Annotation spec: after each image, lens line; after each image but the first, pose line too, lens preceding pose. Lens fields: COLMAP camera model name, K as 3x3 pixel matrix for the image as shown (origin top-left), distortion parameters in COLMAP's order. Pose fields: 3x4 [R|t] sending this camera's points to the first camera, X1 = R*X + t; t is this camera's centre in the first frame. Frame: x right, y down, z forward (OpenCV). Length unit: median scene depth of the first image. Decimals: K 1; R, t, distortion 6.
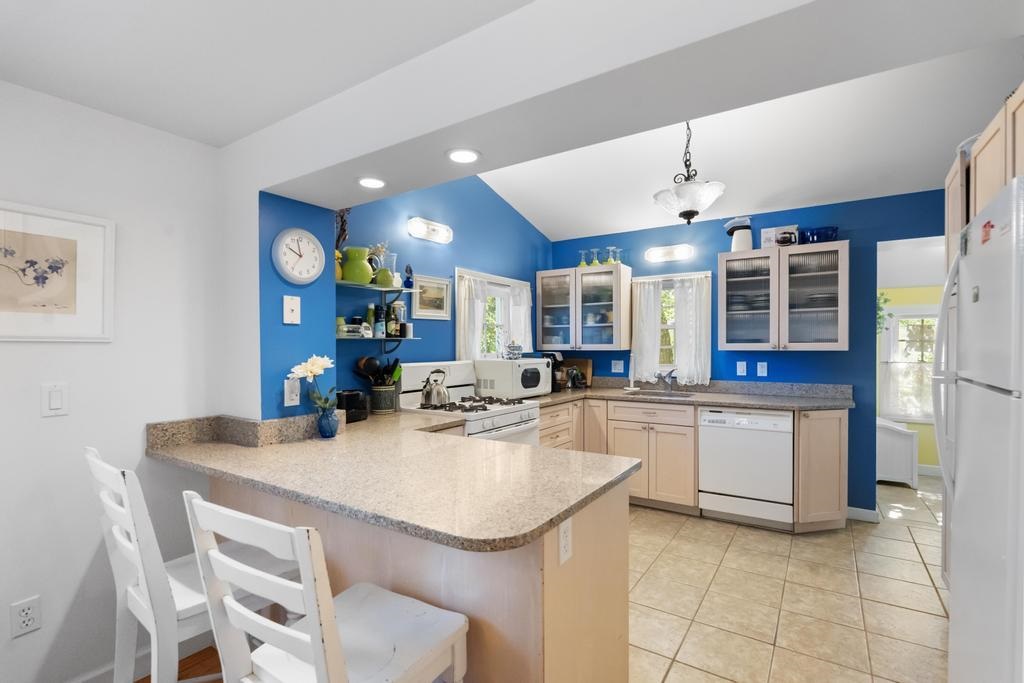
lens RADIAL K [[485.1, 0, 514.7], [0, 485.1, 359.9], [0, 0, 1]] dist [-0.002813, -0.000183]
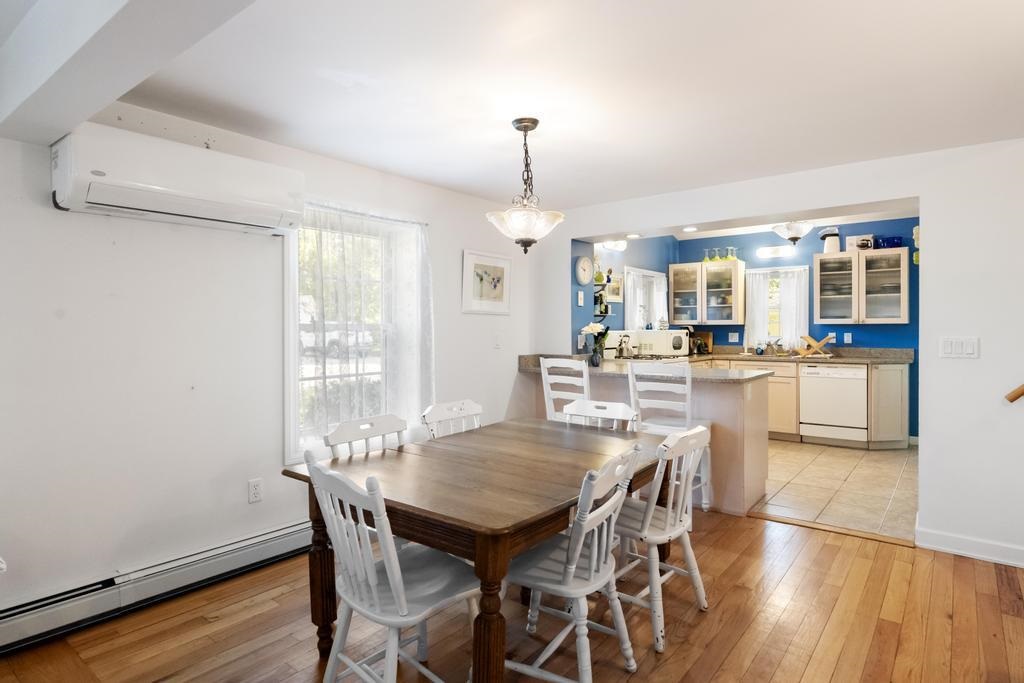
lens RADIAL K [[582.5, 0, 513.2], [0, 582.5, 337.8], [0, 0, 1]] dist [0.005586, 0.002350]
pose [[0.996601, 0.003564, -0.082300, -0.311066], [-0.004726, 0.999892, -0.013937, 0.049043], [0.082242, 0.014279, 0.996510, -0.760416]]
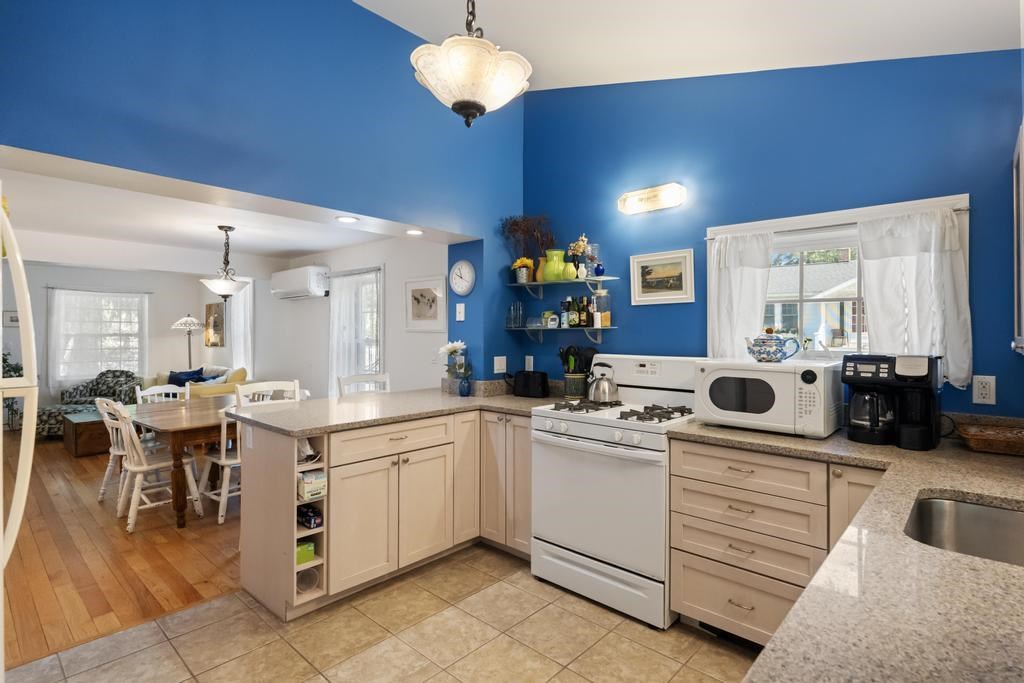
lens RADIAL K [[512.1, 0, 513.8], [0, 512.1, 333.7], [0, 0, 1]] dist [-0.000892, -0.000004]
pose [[-0.155281, 0.010154, -0.987818, 0.682004], [-0.028337, 0.999490, 0.014728, -0.036291], [0.987464, 0.030279, -0.154915, 0.832939]]
